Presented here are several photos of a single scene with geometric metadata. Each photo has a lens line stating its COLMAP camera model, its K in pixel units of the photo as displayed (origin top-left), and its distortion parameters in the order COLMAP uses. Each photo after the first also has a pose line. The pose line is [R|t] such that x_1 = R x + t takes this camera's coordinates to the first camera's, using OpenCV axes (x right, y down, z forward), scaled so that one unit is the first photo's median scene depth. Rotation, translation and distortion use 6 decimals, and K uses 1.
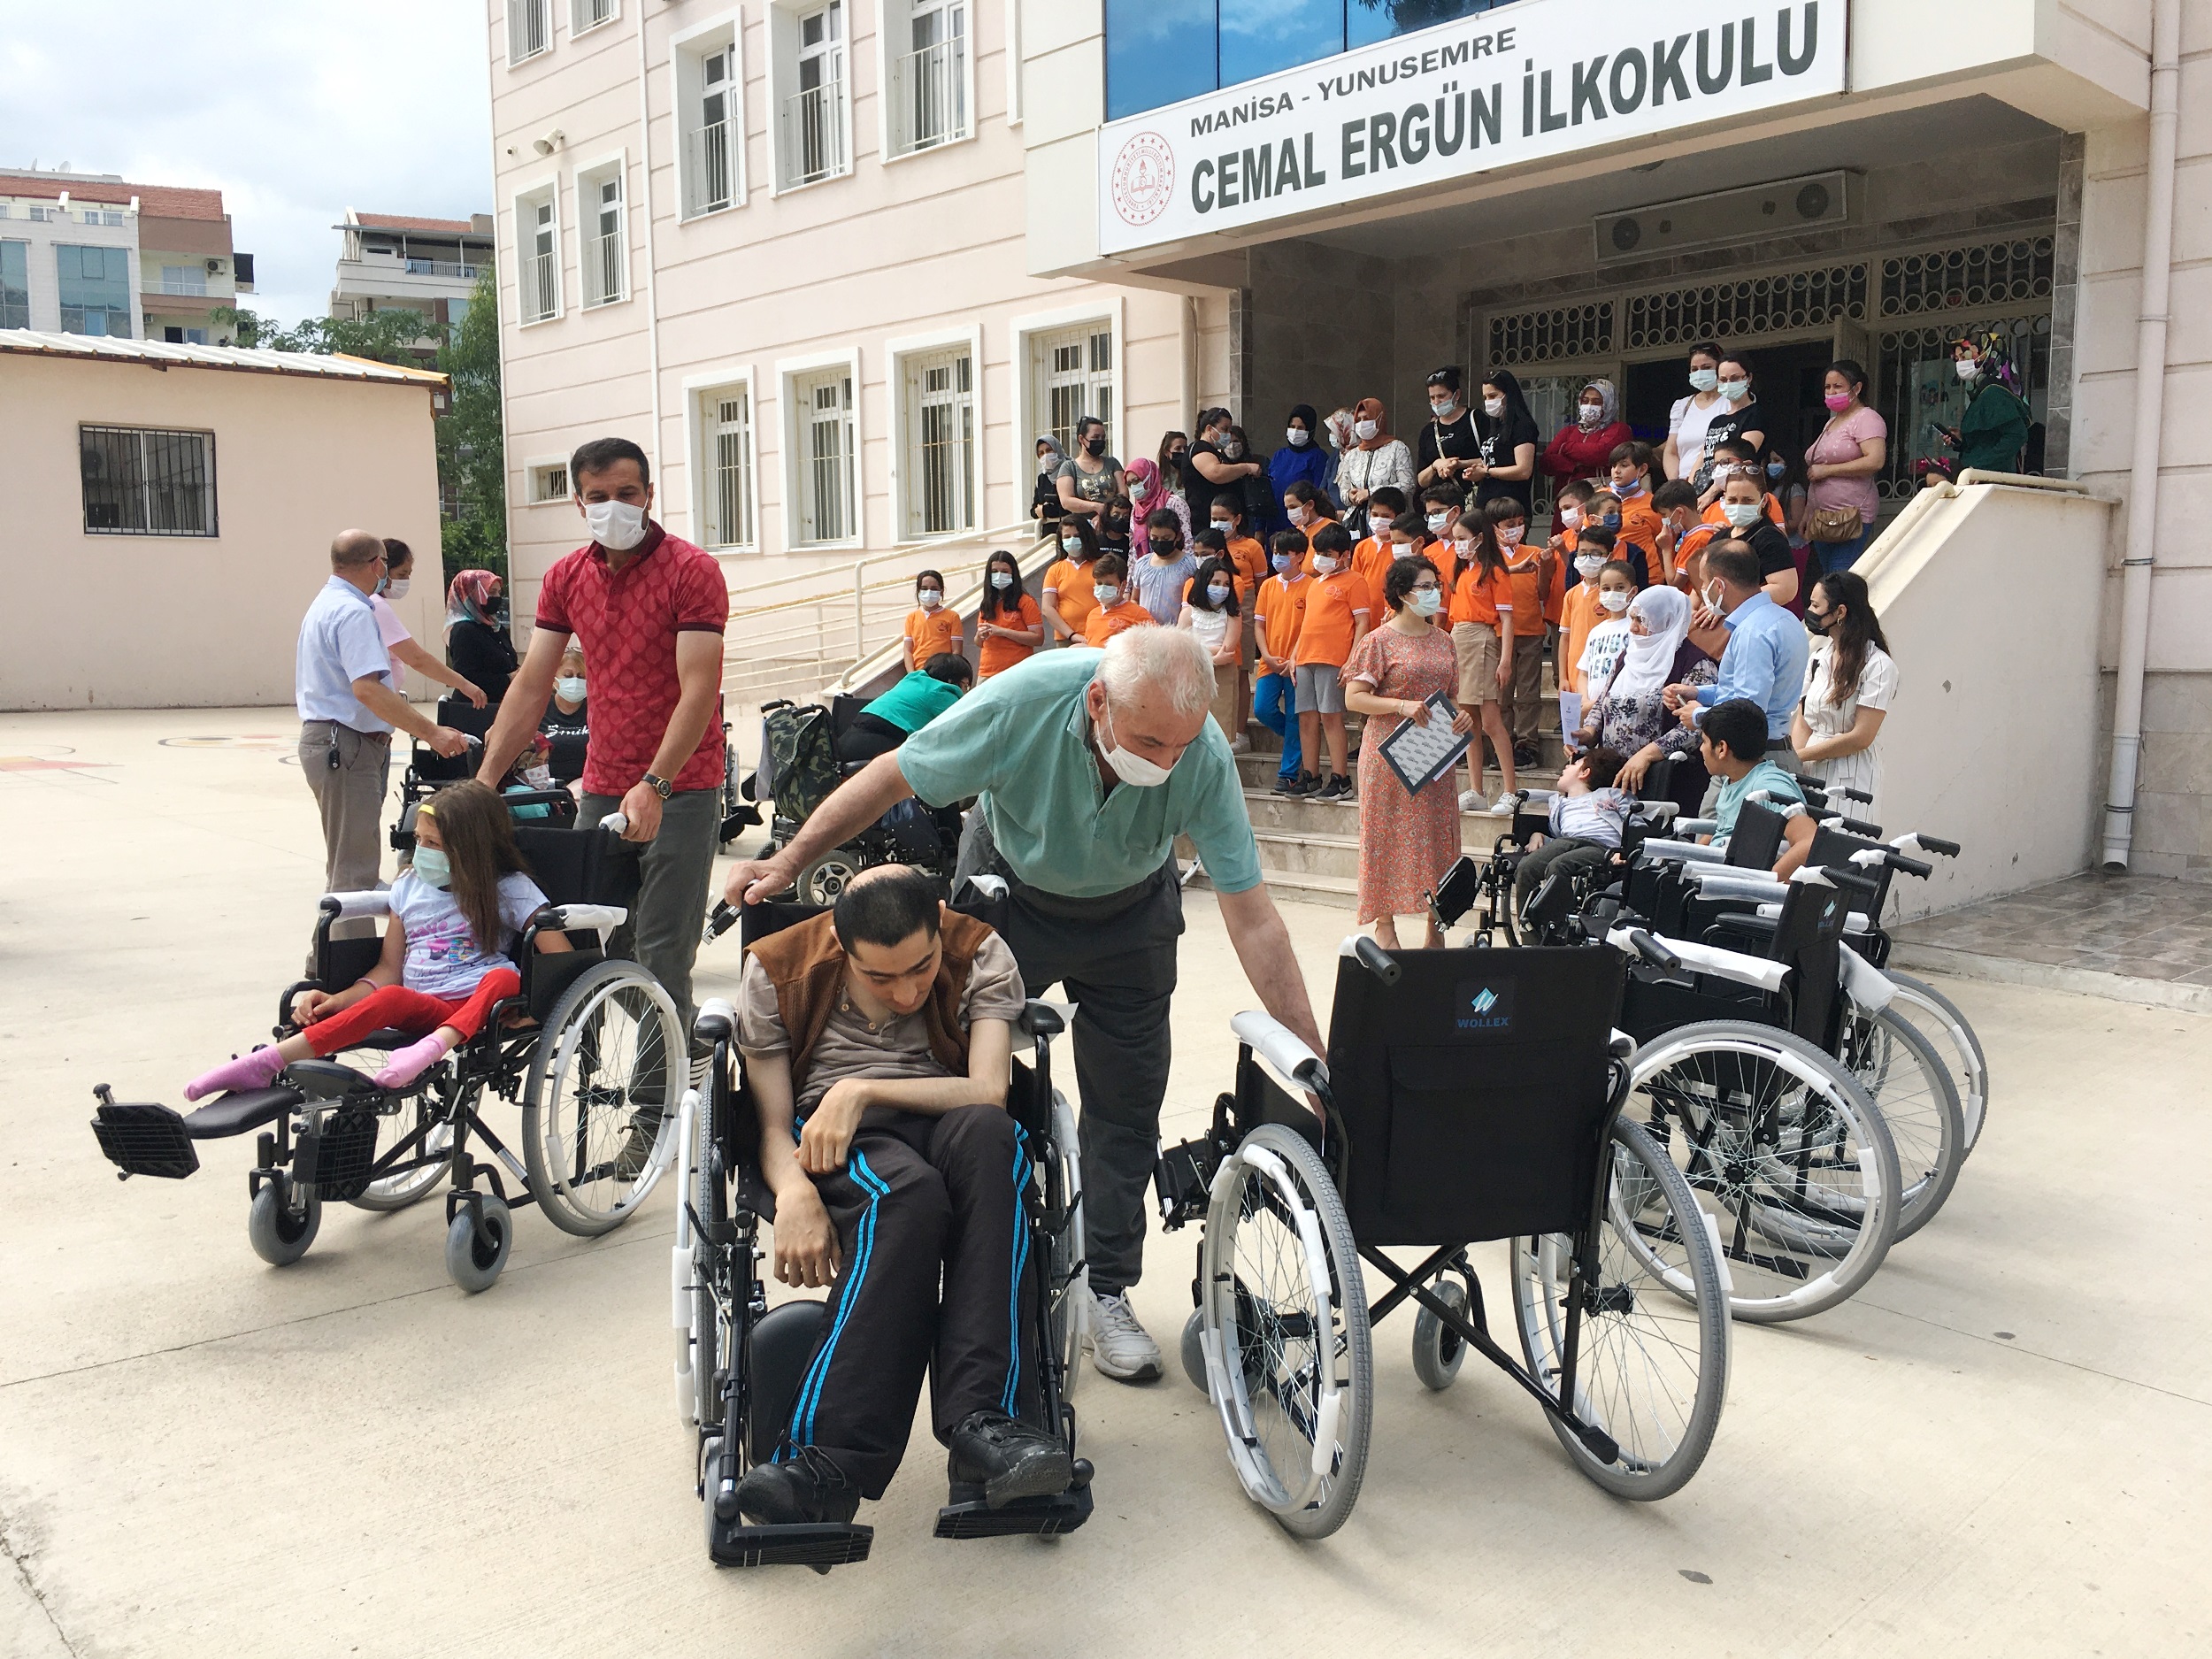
lens RADIAL K [[1878.4, 0, 1108.6], [0, 1878.4, 818.5], [0, 0, 1]] dist [0.083353, -0.134817]
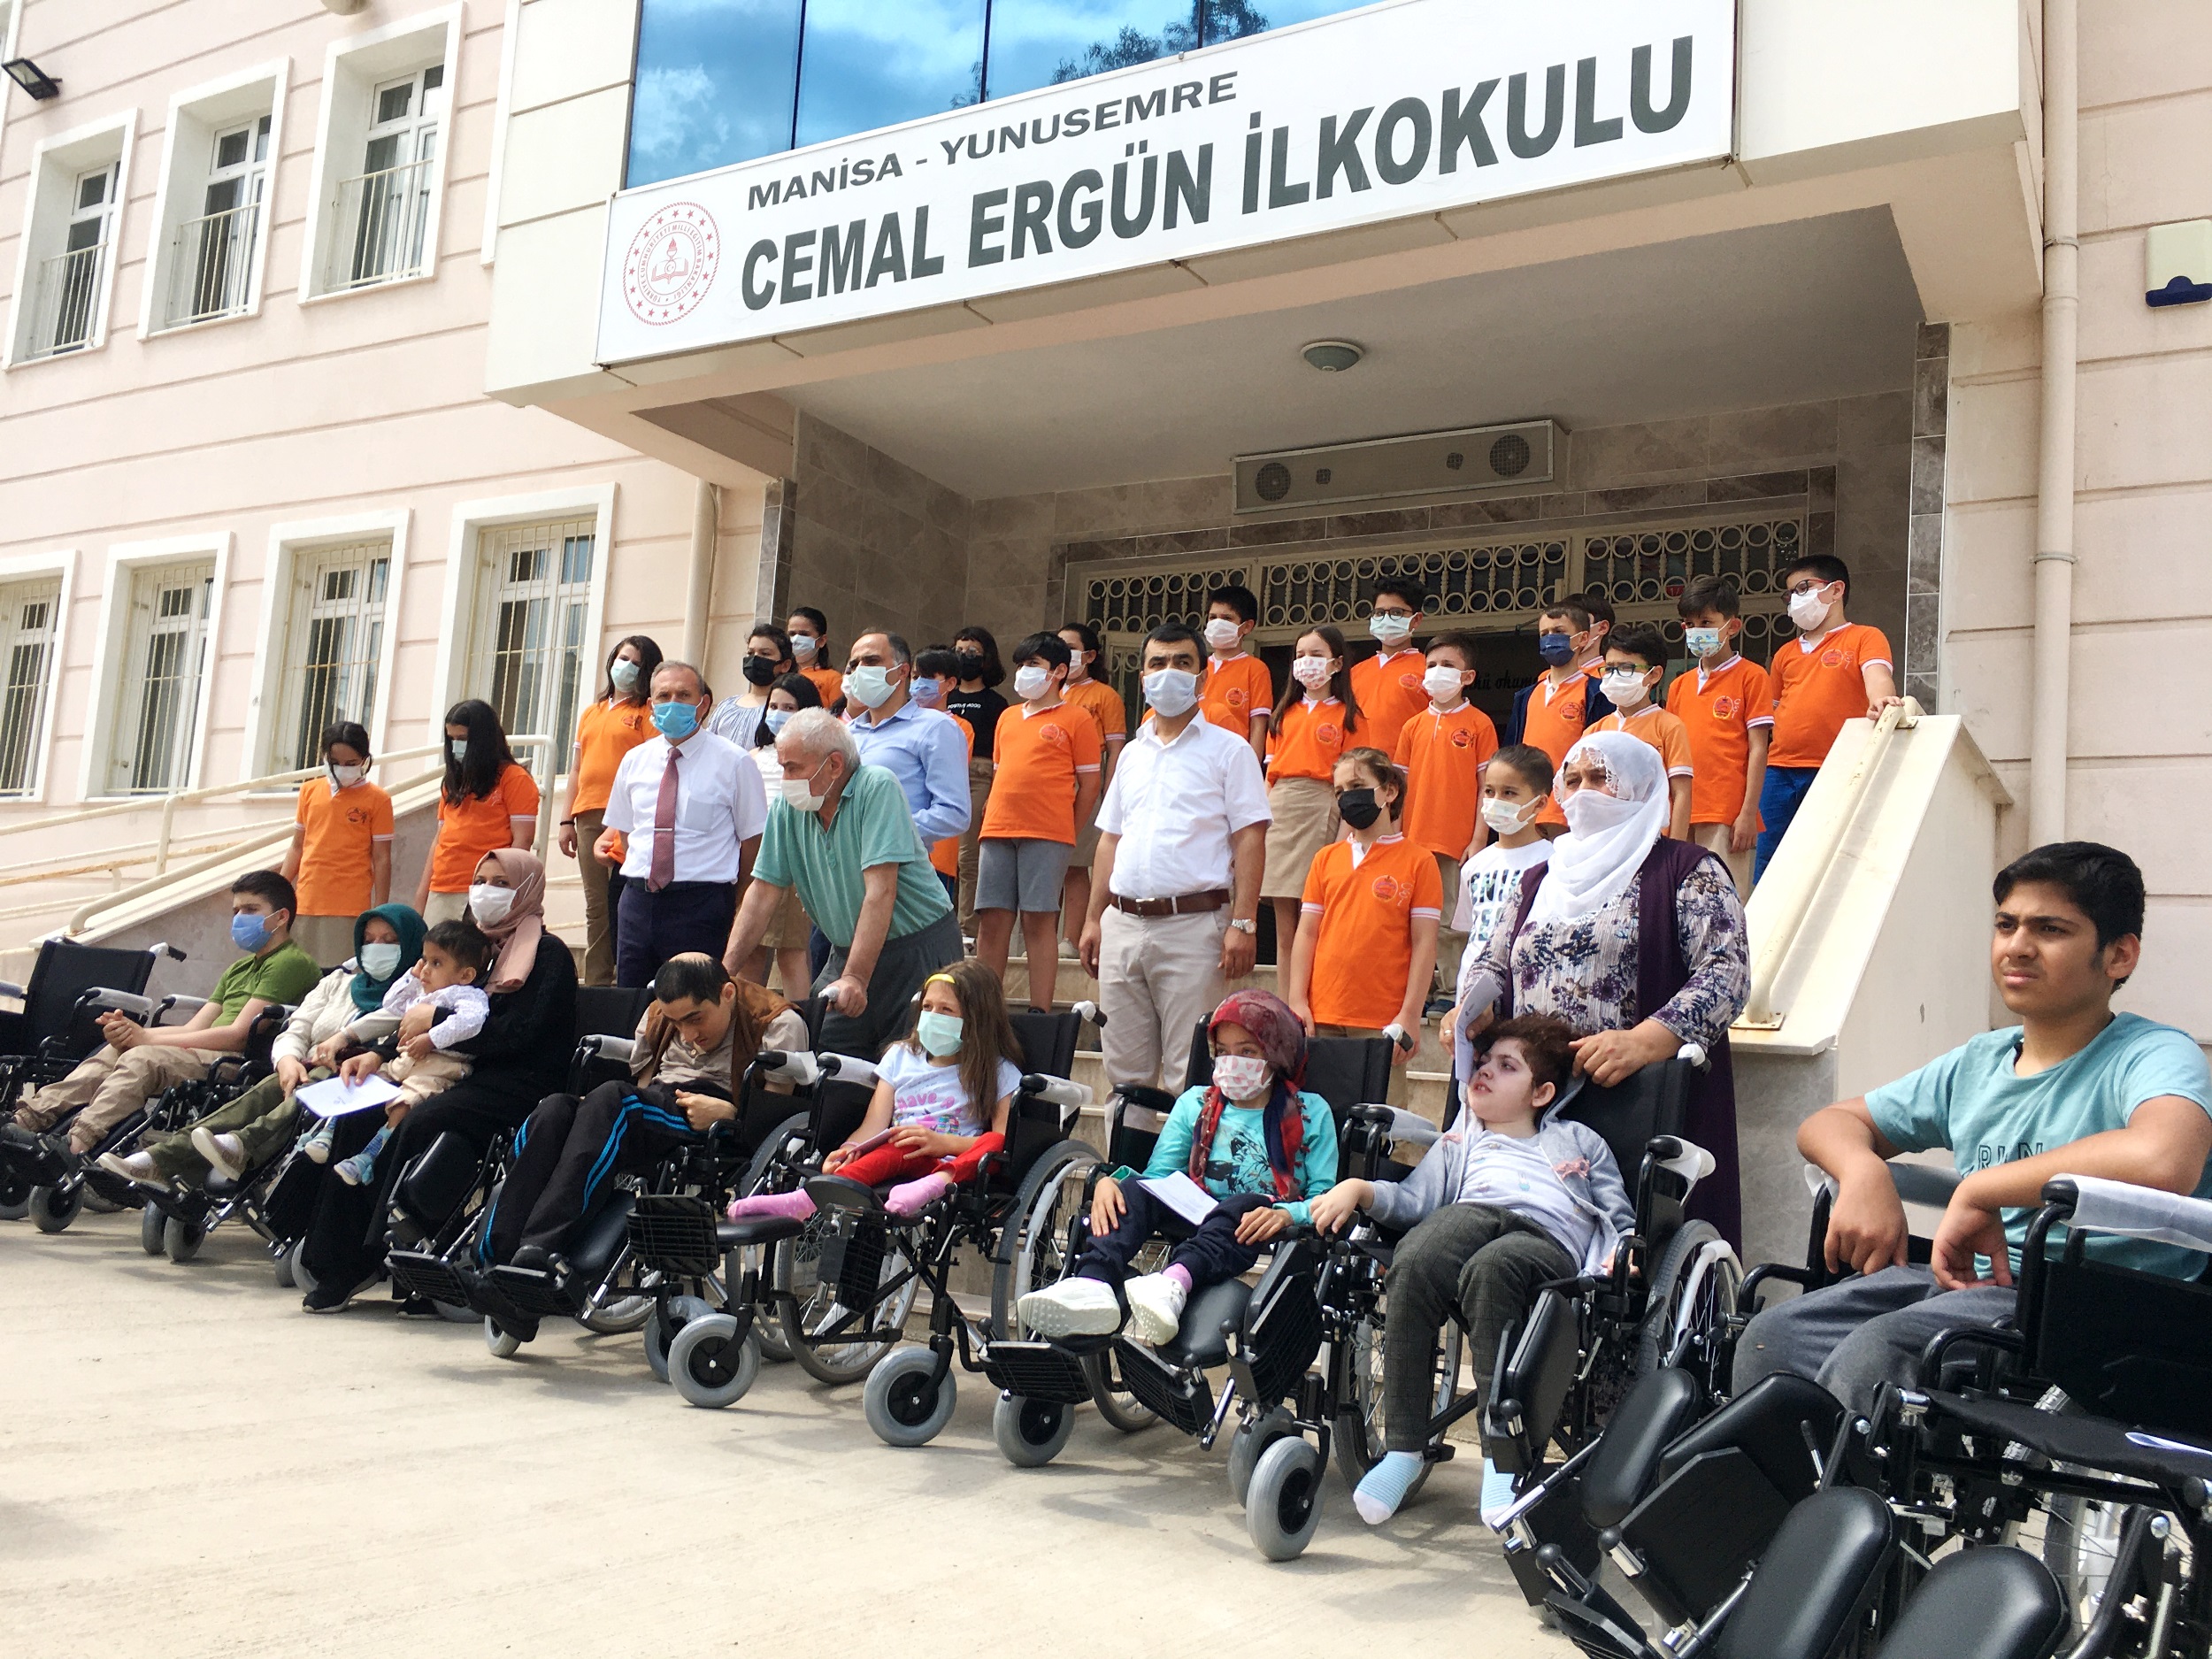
lens RADIAL K [[1871.6, 0, 1101.2], [0, 1871.6, 829.2], [0, 0, 1]] dist [0.078352, -0.120380]
pose [[0.955726, 0.106813, 0.274189, 0.001072], [-0.044717, 0.973690, -0.223446, 0.017480], [-0.290842, 0.201292, 0.935357, 0.339837]]
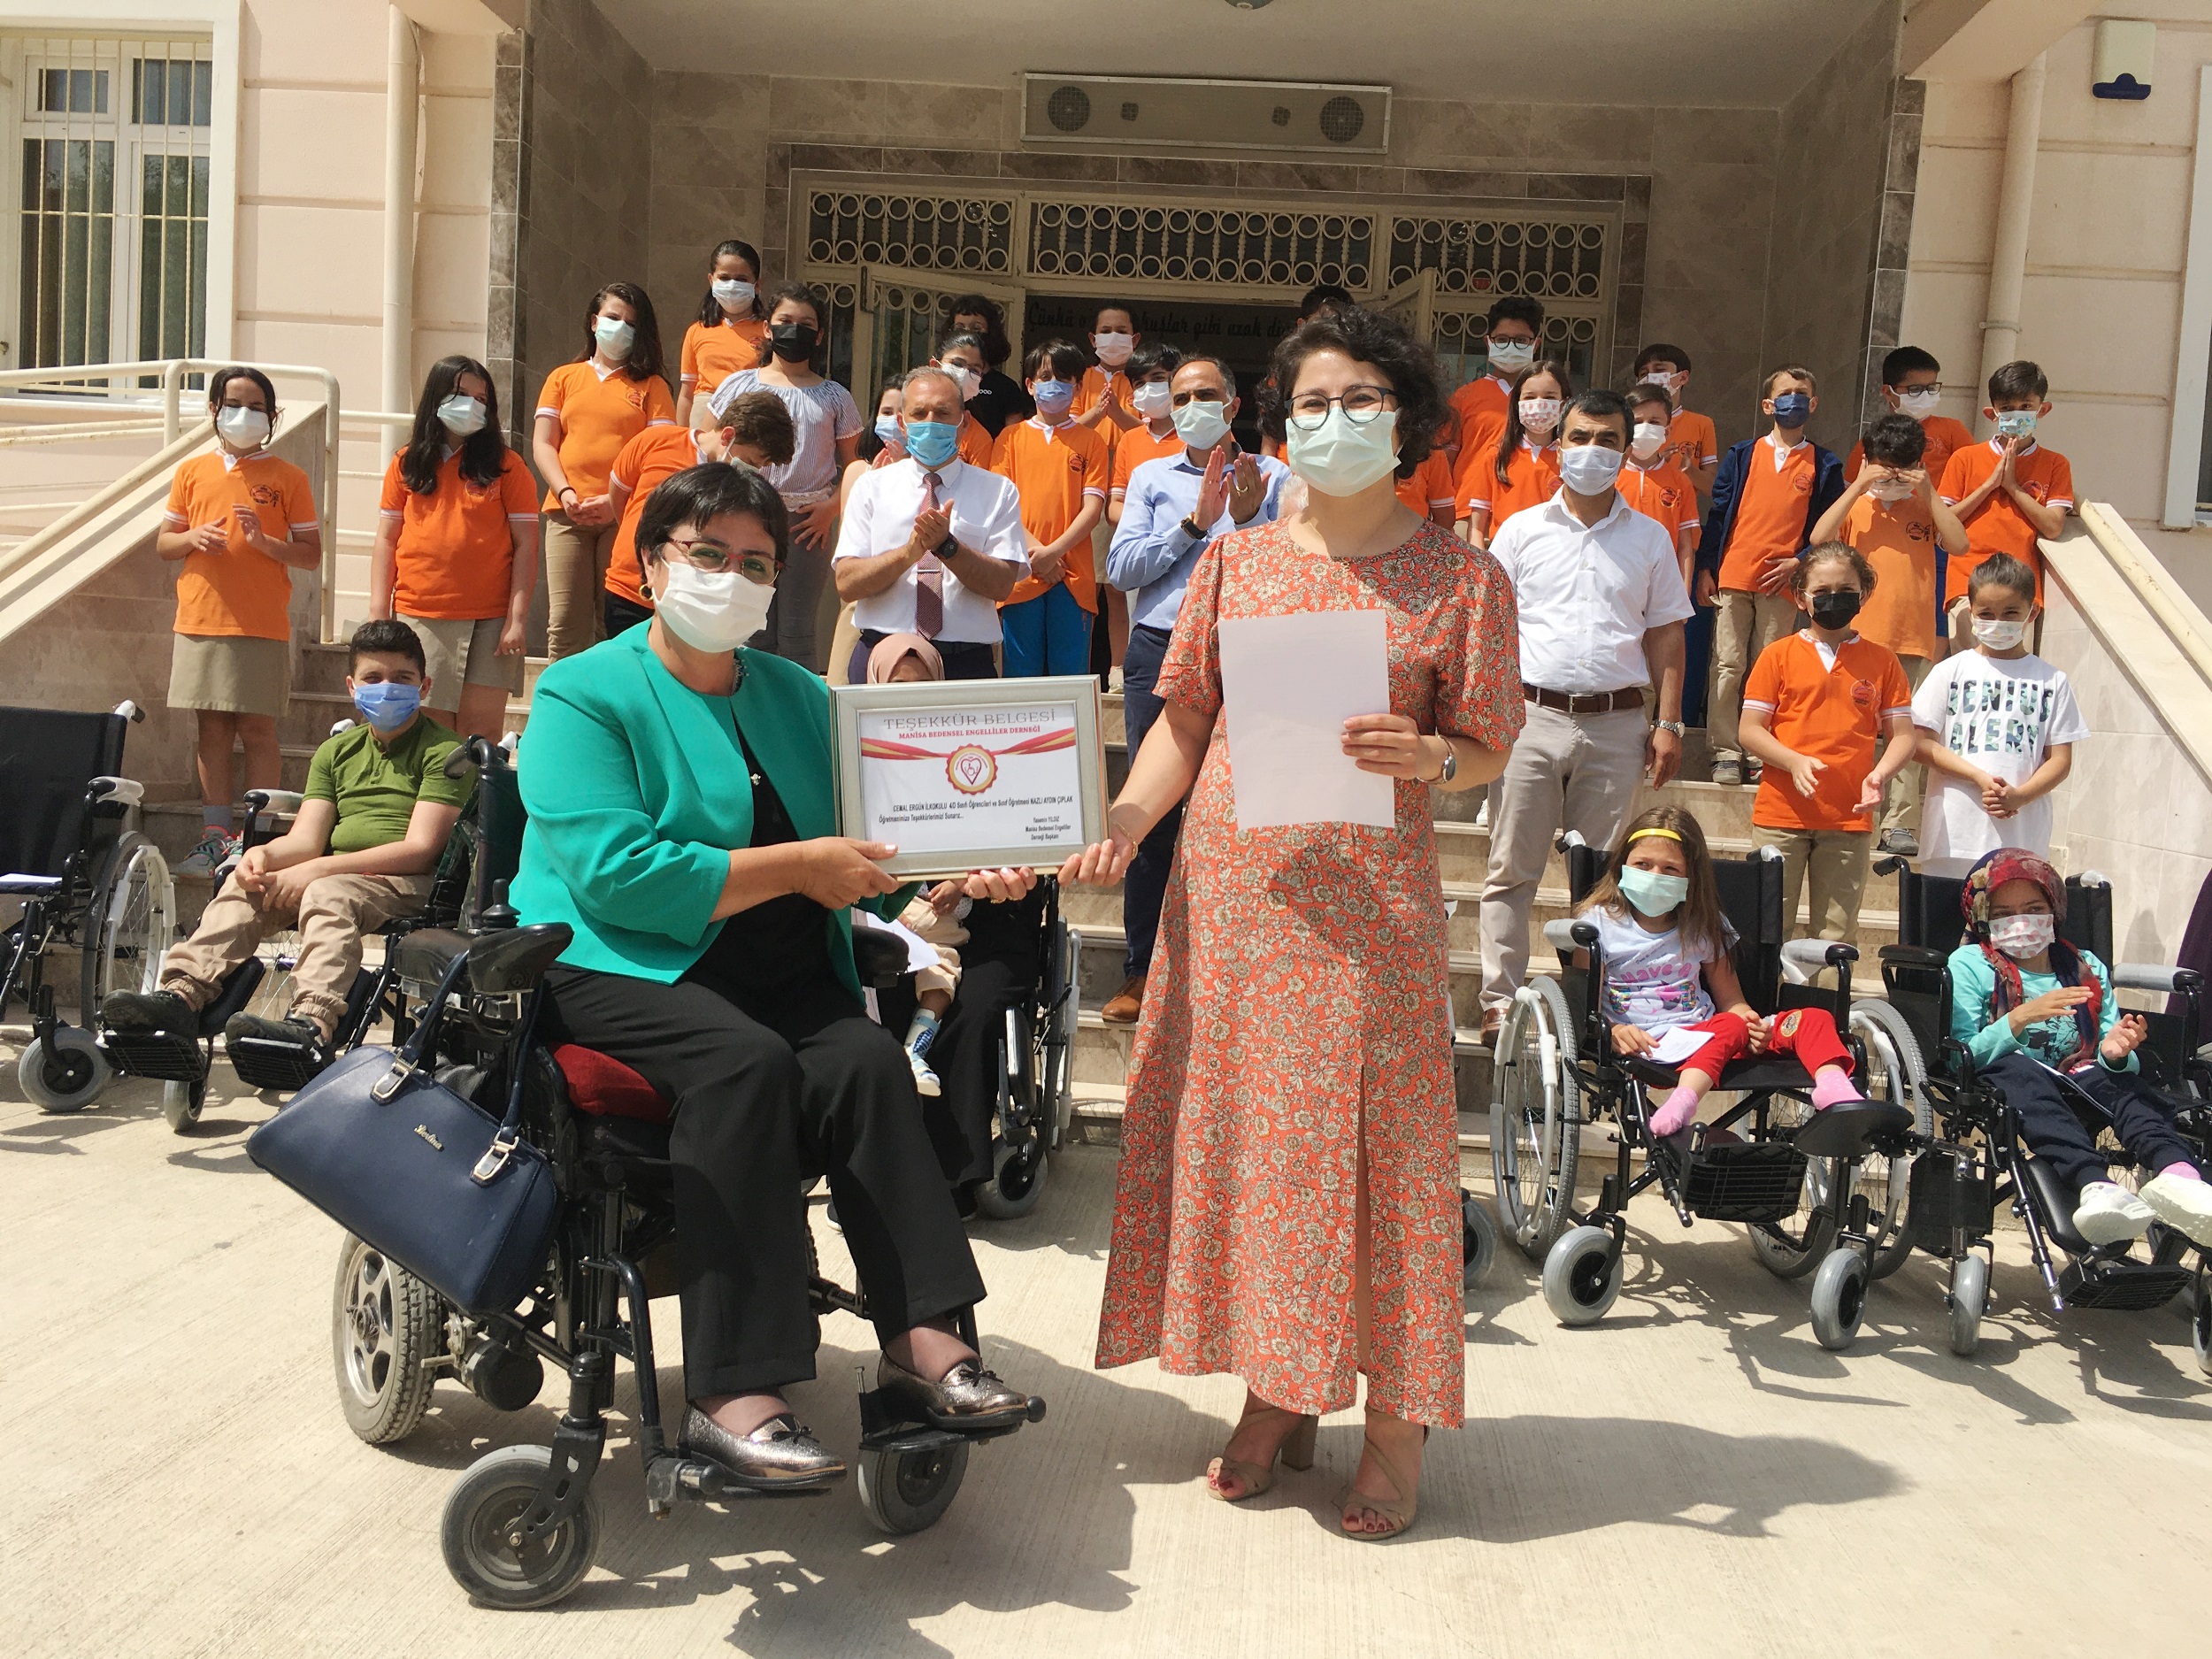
lens RADIAL K [[1885.6, 0, 1095.6], [0, 1885.6, 812.0], [0, 0, 1]] dist [0.091193, -0.141663]
pose [[0.739896, 0.011298, 0.672627, -0.224390], [0.001030, 0.999839, -0.017927, -0.031249], [-0.672721, 0.013957, 0.739765, 0.510775]]
